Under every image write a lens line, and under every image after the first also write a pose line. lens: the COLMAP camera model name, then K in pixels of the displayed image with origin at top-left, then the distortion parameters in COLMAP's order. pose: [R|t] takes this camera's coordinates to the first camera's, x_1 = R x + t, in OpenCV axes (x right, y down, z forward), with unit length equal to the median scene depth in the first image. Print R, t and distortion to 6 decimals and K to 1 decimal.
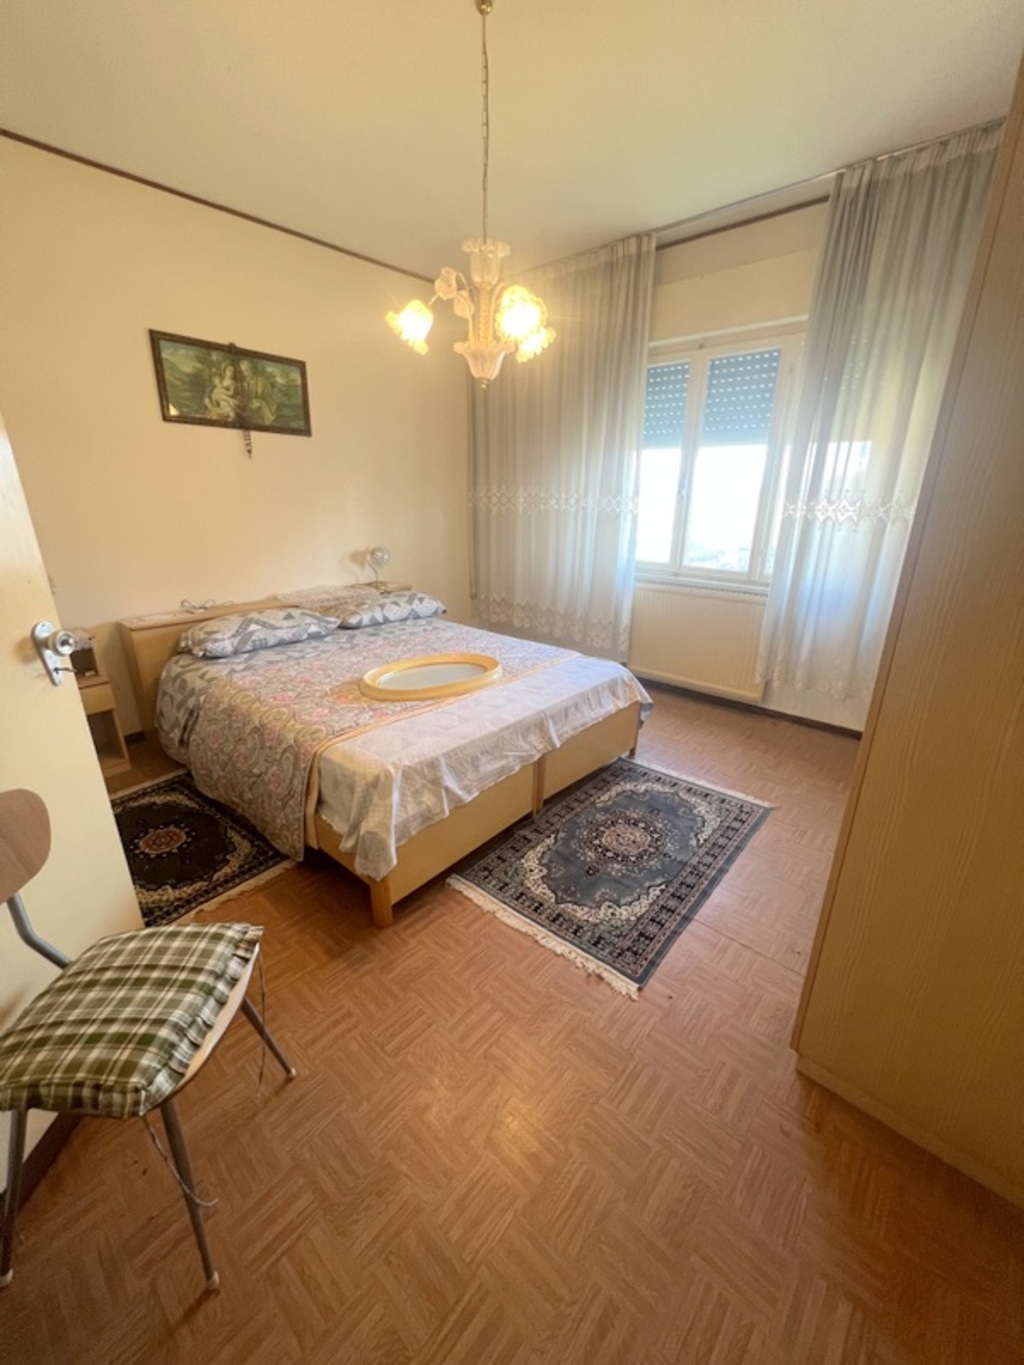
lens RADIAL K [[543.4, 0, 512.0], [0, 543.4, 682.5], [0, 0, 1]] dist [-0.003336, -0.000472]
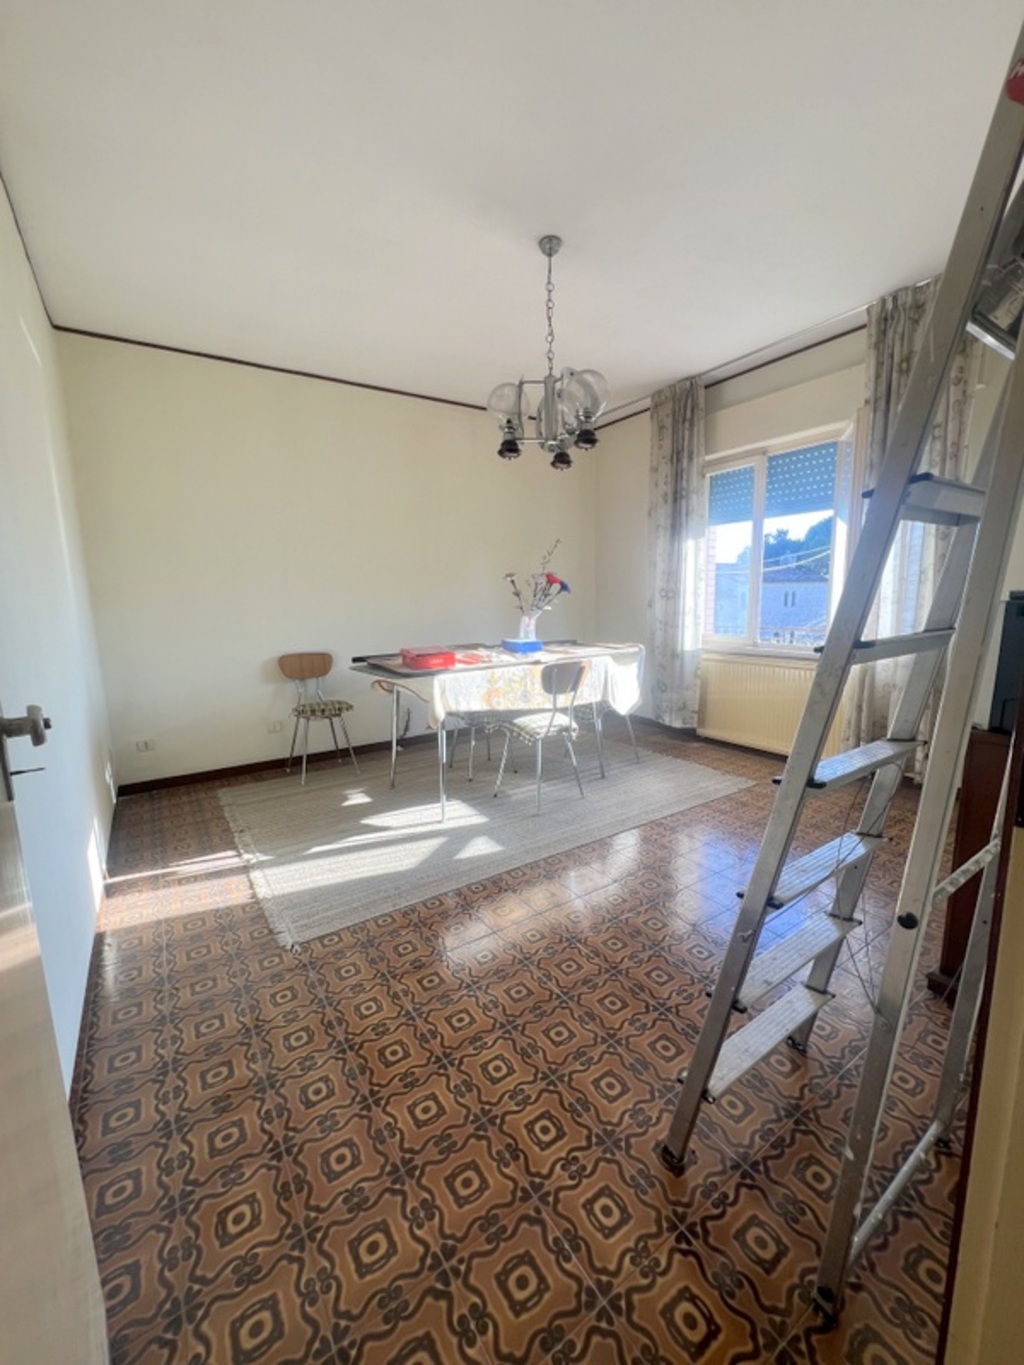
lens RADIAL K [[543.4, 0, 512.0], [0, 543.4, 682.5], [0, 0, 1]] dist [-0.003336, -0.000472]
pose [[0.964288, 0.013141, -0.264531, 0.175602], [-0.054733, 0.987096, -0.150482, 0.070439], [0.259140, 0.159587, 0.952564, -0.175882]]
